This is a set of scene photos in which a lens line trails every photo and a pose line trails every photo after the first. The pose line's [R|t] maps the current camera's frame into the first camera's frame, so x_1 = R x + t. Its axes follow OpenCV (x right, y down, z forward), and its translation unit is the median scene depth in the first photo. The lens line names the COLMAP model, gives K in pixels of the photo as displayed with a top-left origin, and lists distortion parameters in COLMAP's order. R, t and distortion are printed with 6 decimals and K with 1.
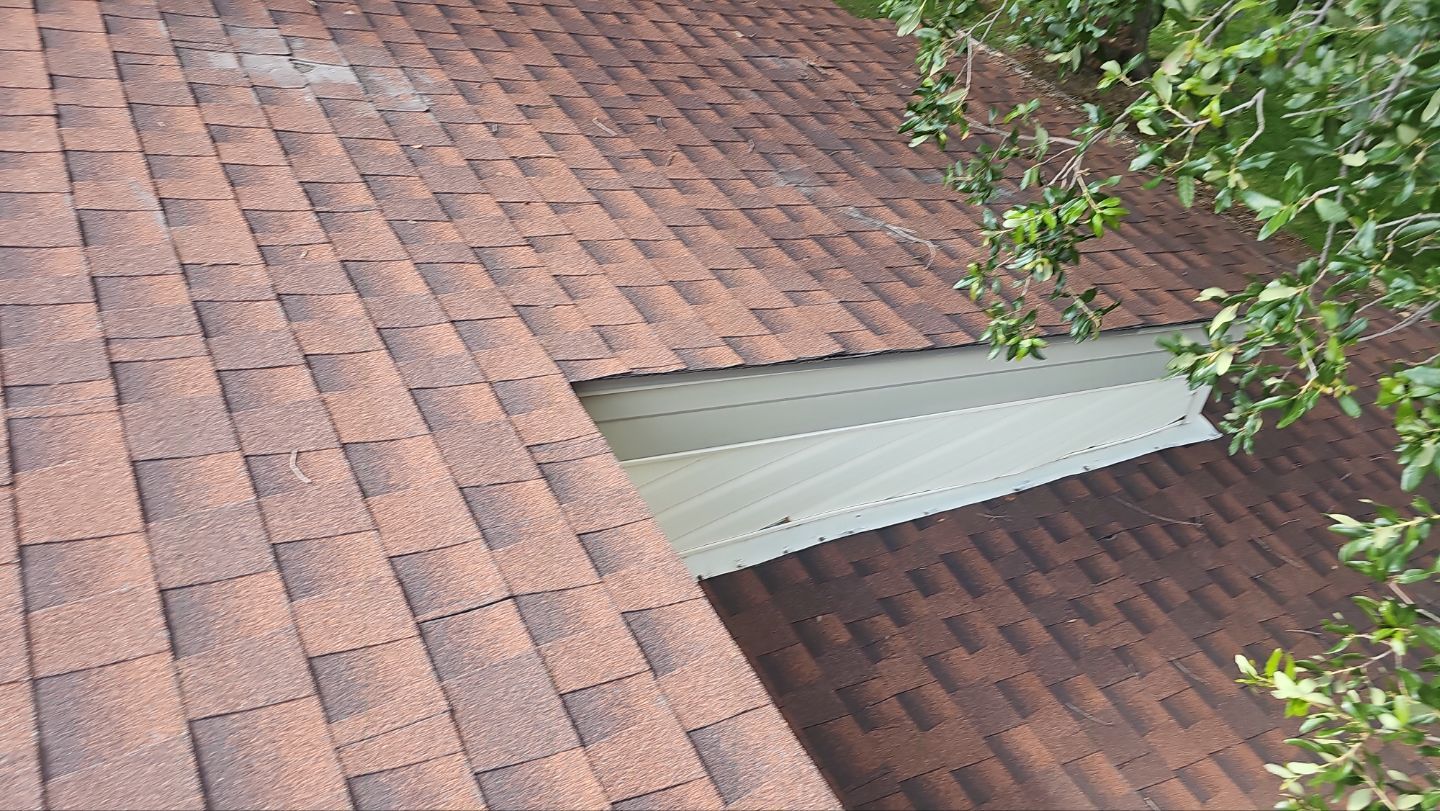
lens RADIAL K [[974.7, 0, 720.0], [0, 974.7, 405.5], [0, 0, 1]] dist [0.039841, 0.000077]
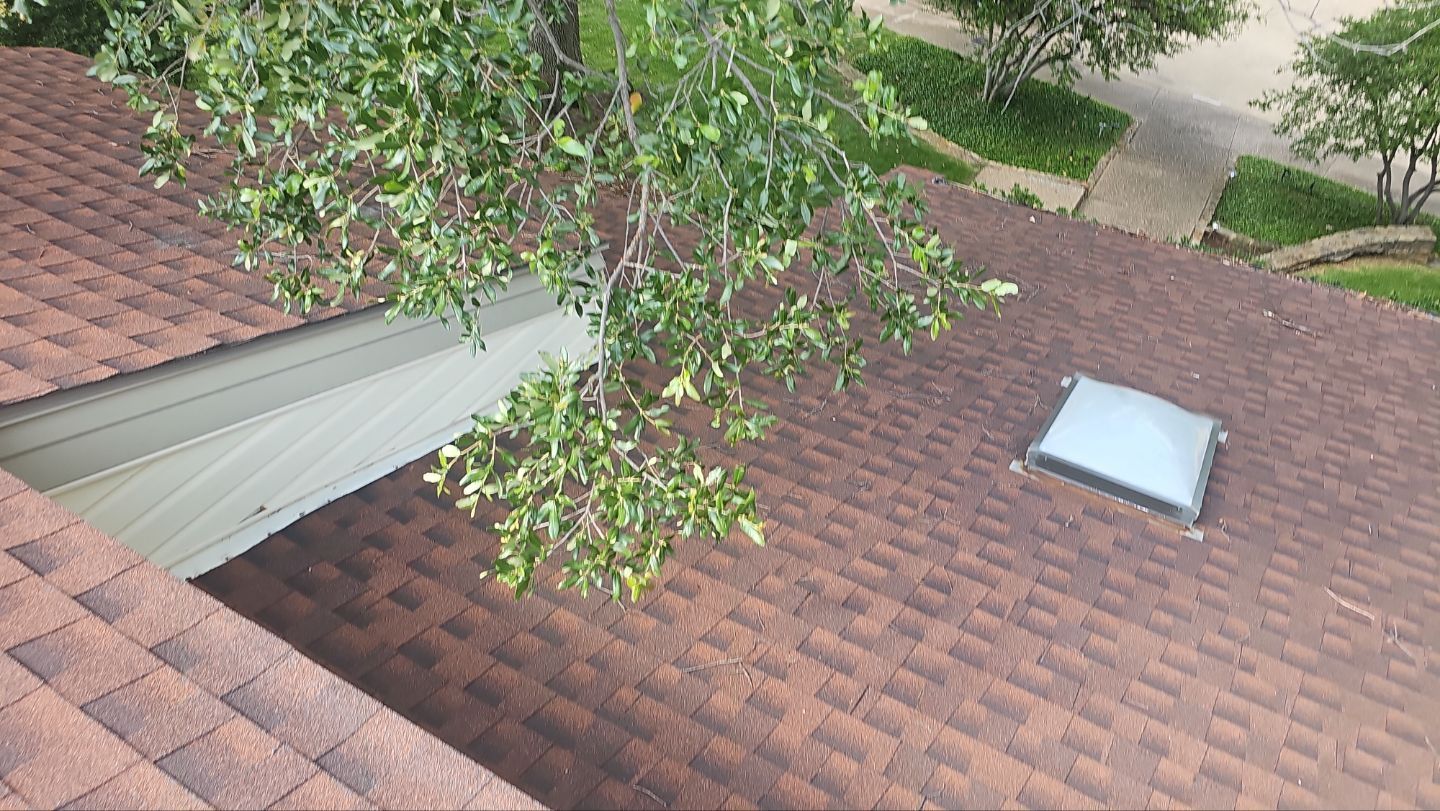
lens RADIAL K [[949.1, 0, 720.0], [0, 949.1, 405.5], [0, 0, 1]] dist [0.002657, 0.000021]
pose [[0.861788, -0.345421, 0.371491, 0.165959], [0.369416, 0.929237, 0.007051, 0.202717], [-0.347638, 0.131158, 0.928410, -0.266454]]
